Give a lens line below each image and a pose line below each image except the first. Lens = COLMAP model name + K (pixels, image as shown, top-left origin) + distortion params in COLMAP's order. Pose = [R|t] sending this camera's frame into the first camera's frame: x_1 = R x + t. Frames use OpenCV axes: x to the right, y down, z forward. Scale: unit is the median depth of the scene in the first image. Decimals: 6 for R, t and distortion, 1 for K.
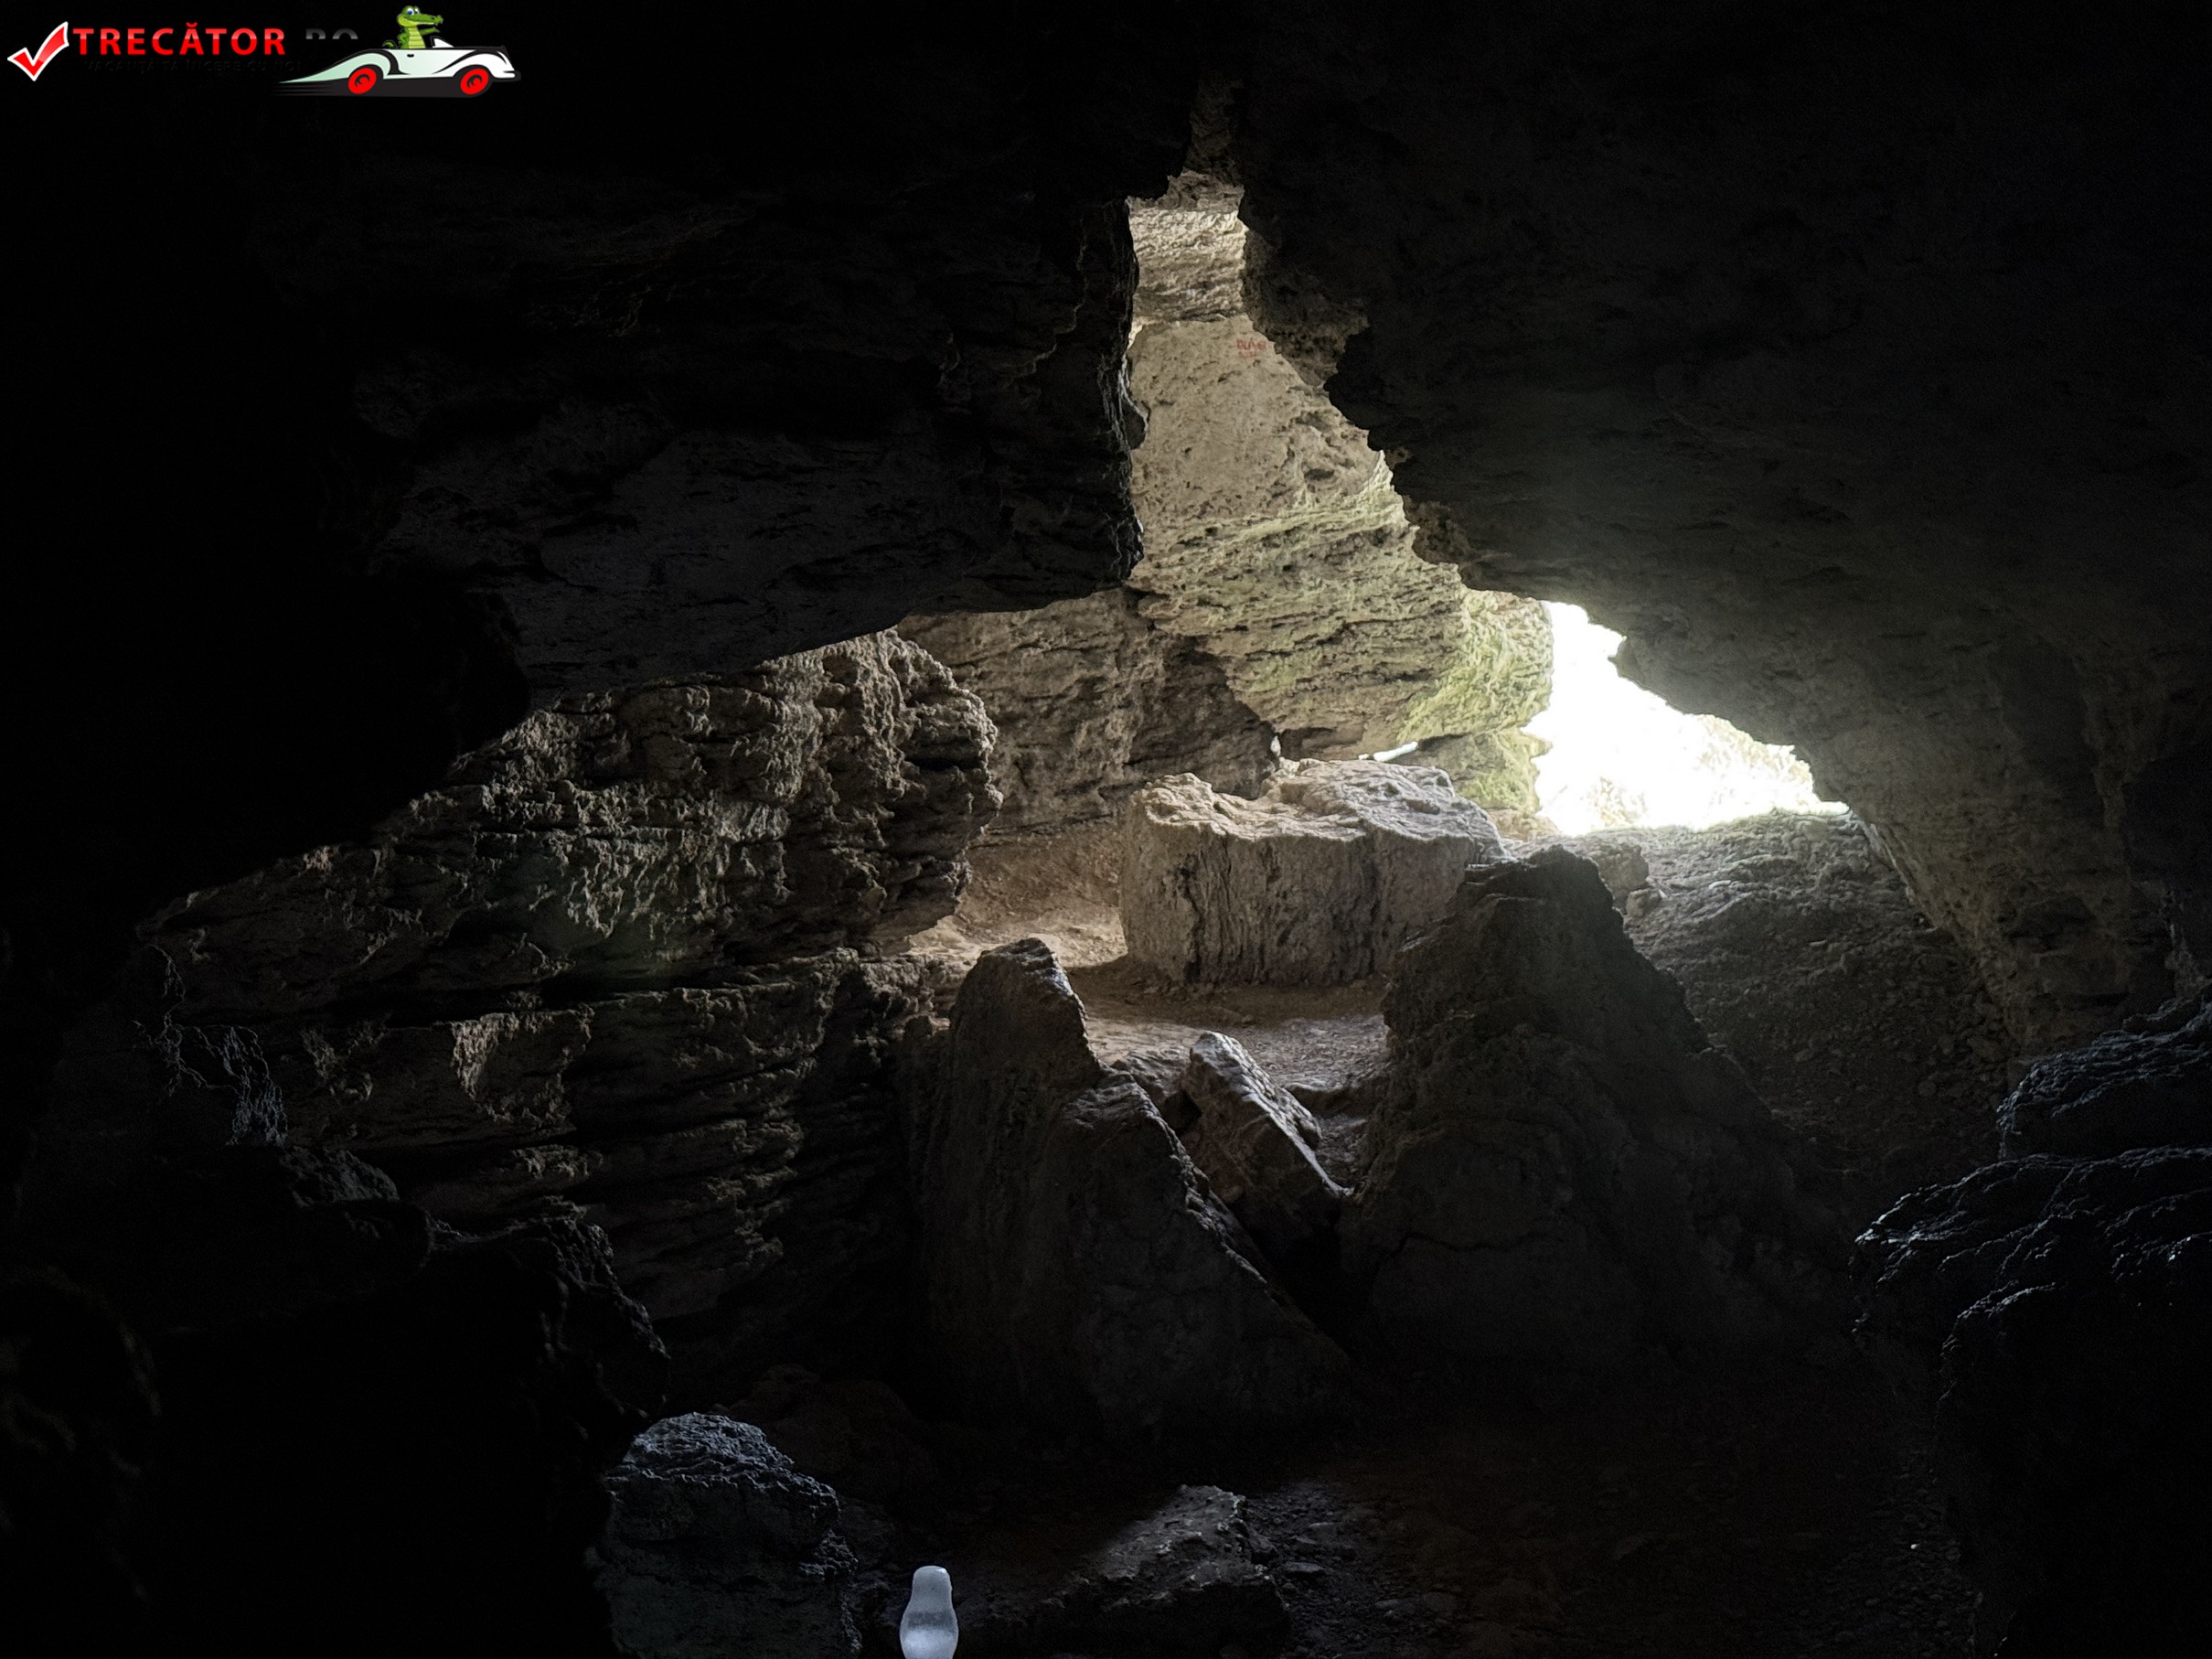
lens RADIAL K [[3050.8, 0, 1097.9], [0, 3050.8, 824.4], [0, 0, 1]] dist [0.052109, 0.000000]
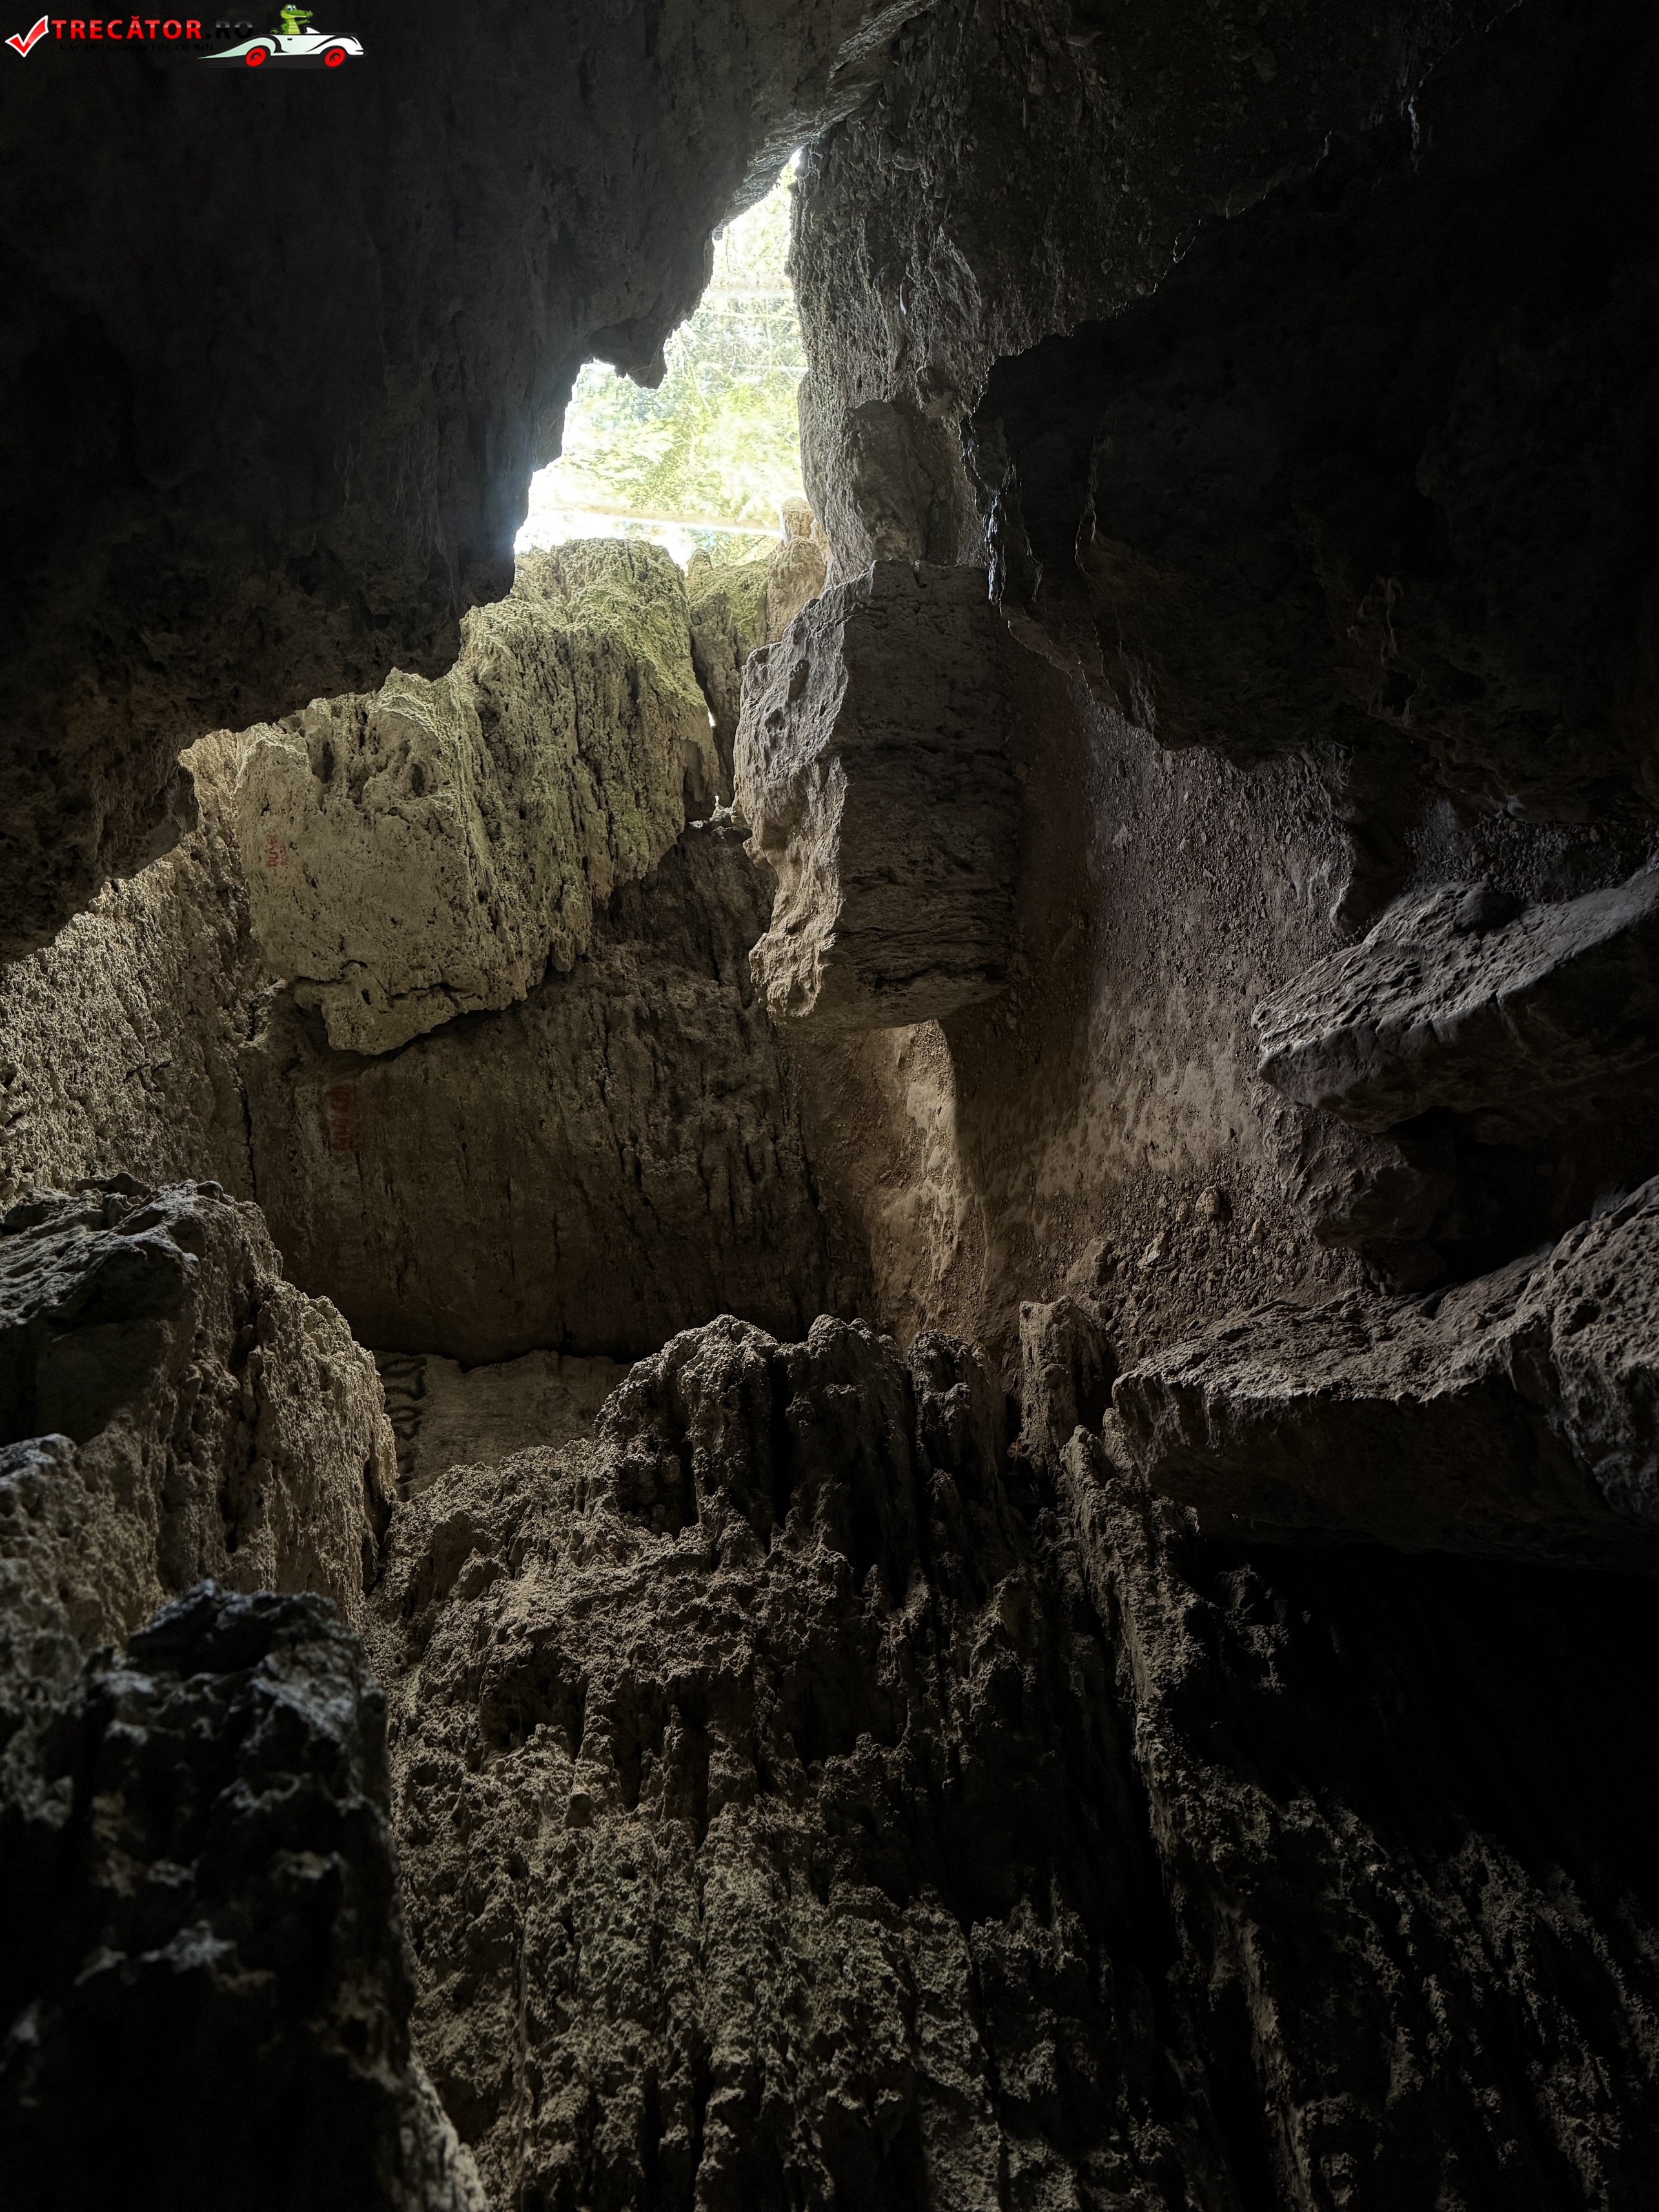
lens RADIAL K [[1526.6, 0, 840.4], [0, 1526.6, 1116.9], [0, 0, 1]] dist [0.080382, -0.003109]
pose [[0.027351, -0.985897, -0.165103, 0.078117], [0.995300, 0.011510, 0.096150, -0.043758], [-0.092893, -0.166957, 0.981578, 0.753018]]
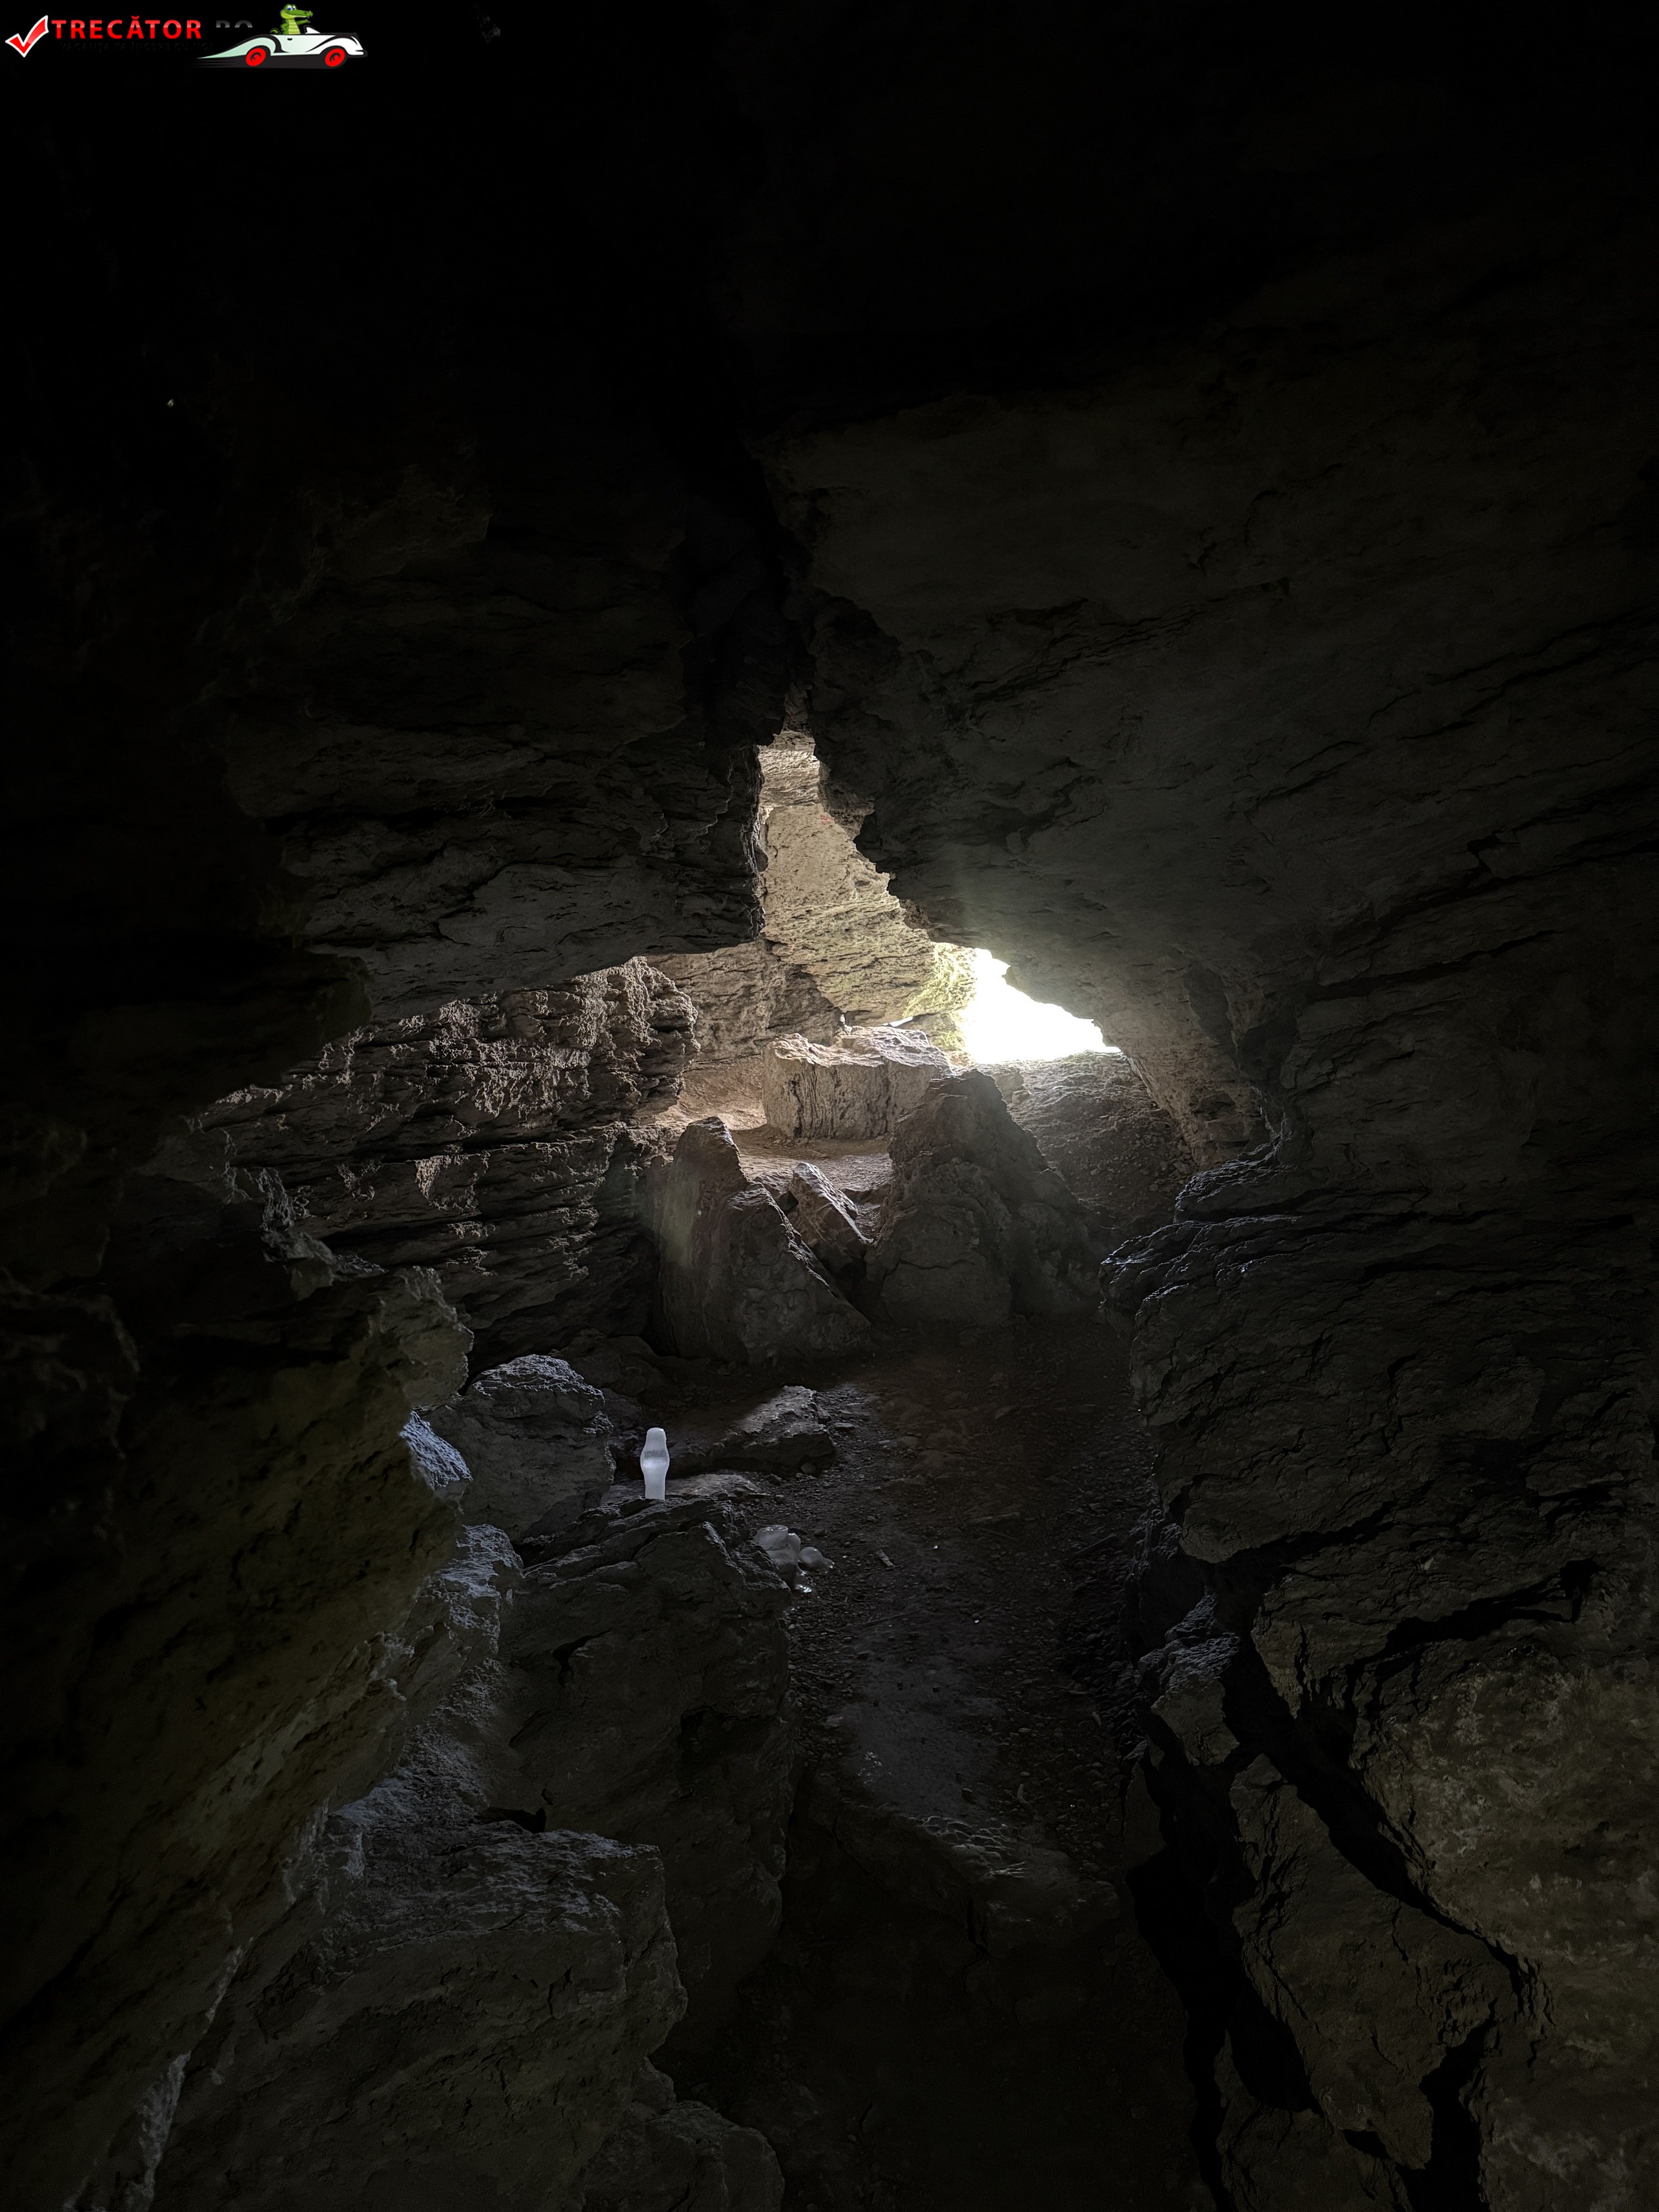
lens RADIAL K [[1524.0, 0, 845.0], [0, 1524.0, 1114.6], [0, 0, 1]] dist [0.058845, -0.065029]
pose [[0.998664, -0.004535, 0.051484, 0.013432], [0.002571, 0.999268, 0.038164, -0.001804], [-0.051619, -0.037981, 0.997944, -0.004355]]
